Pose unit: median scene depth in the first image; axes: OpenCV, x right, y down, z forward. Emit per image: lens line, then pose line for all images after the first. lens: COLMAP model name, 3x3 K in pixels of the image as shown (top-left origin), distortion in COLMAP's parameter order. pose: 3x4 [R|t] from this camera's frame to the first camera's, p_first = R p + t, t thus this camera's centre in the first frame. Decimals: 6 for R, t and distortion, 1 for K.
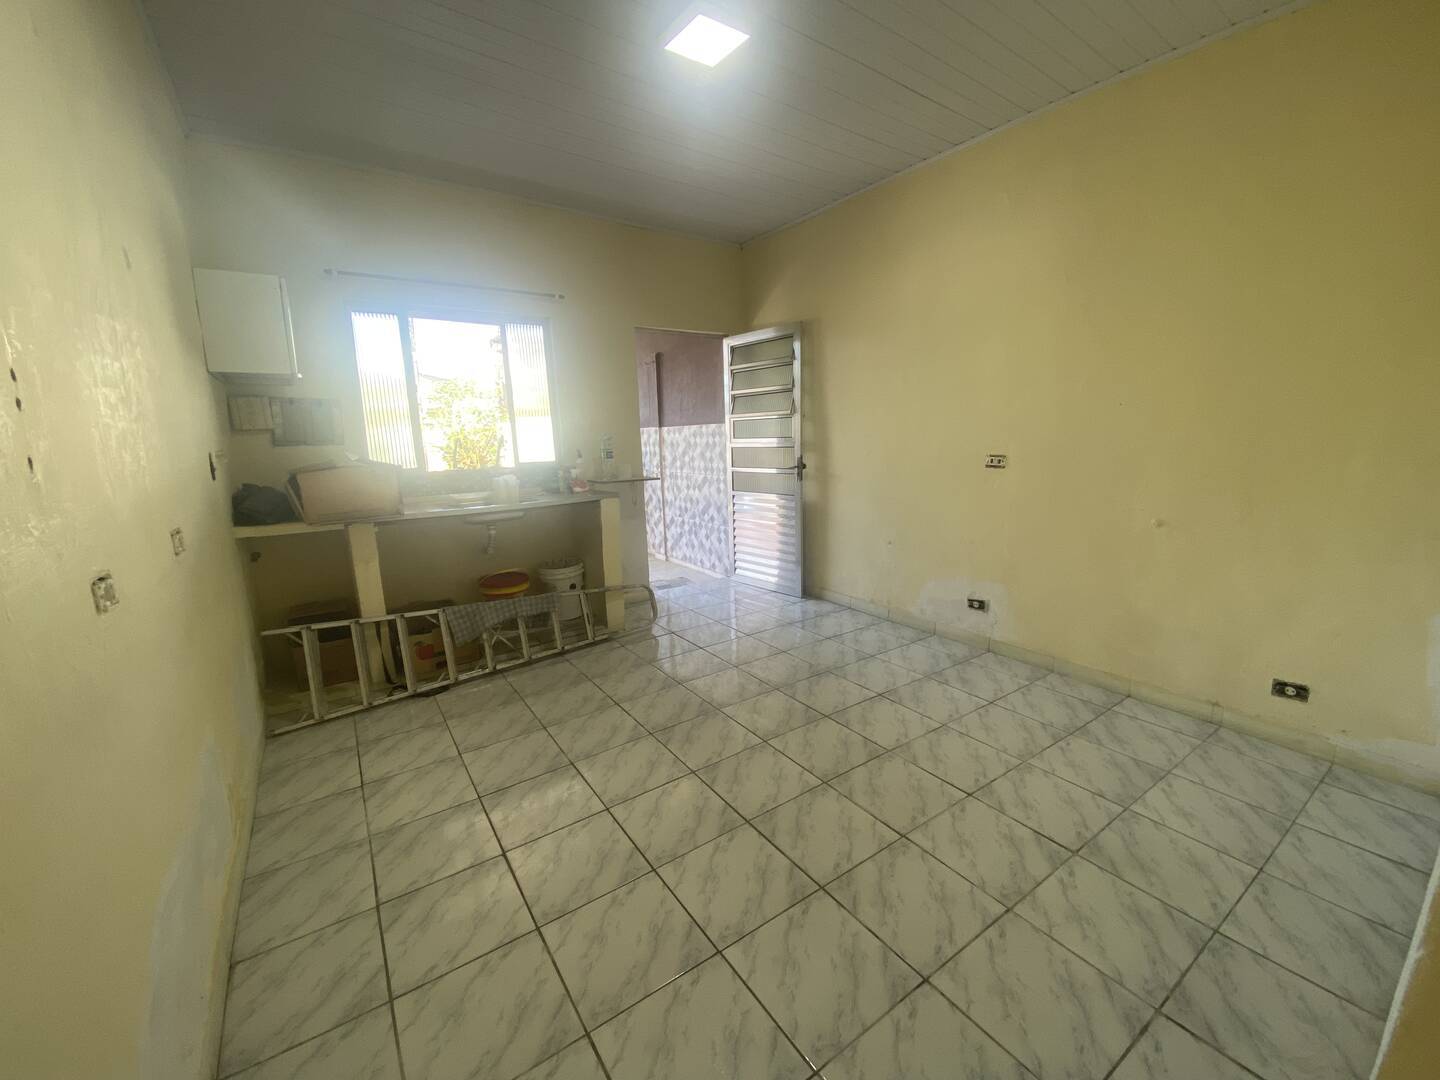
lens RADIAL K [[582.7, 0, 724.5], [0, 582.7, 542.6], [0, 0, 1]] dist [-0.000625, -0.009761]
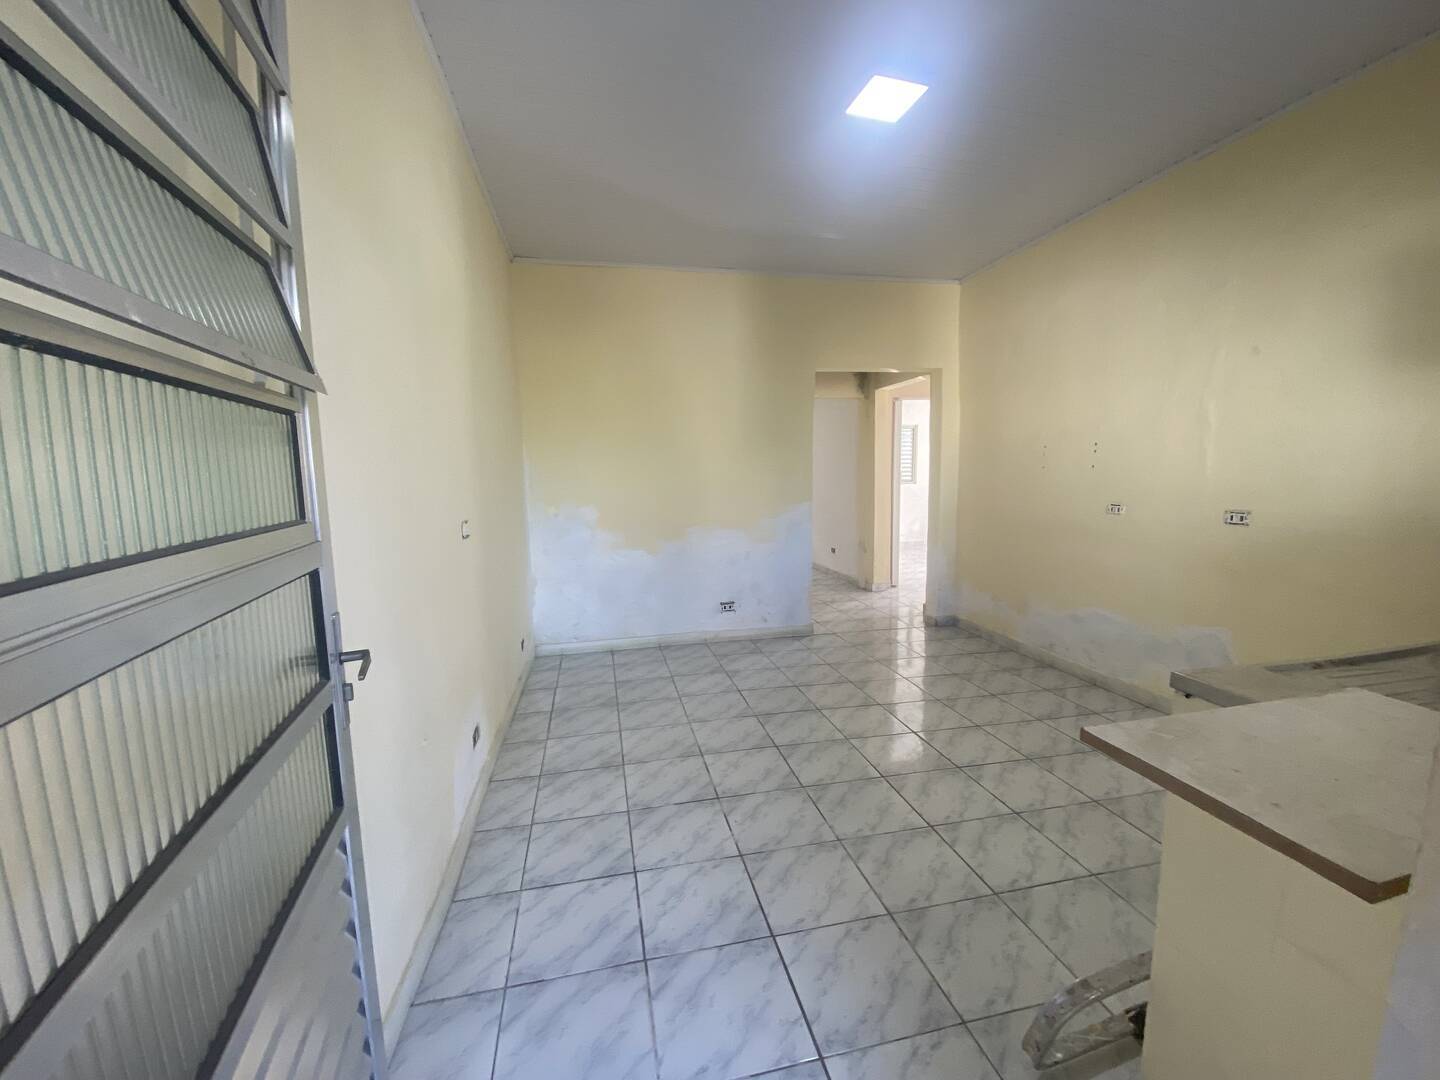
lens RADIAL K [[582.7, 0, 719.3], [0, 582.7, 537.4], [0, 0, 1]] dist [-0.000625, -0.009761]
pose [[-0.925493, 0.007279, 0.378696, -0.127297], [0.119500, 0.954363, 0.273701, -0.356360], [-0.359421, 0.298562, -0.884125, 1.875663]]
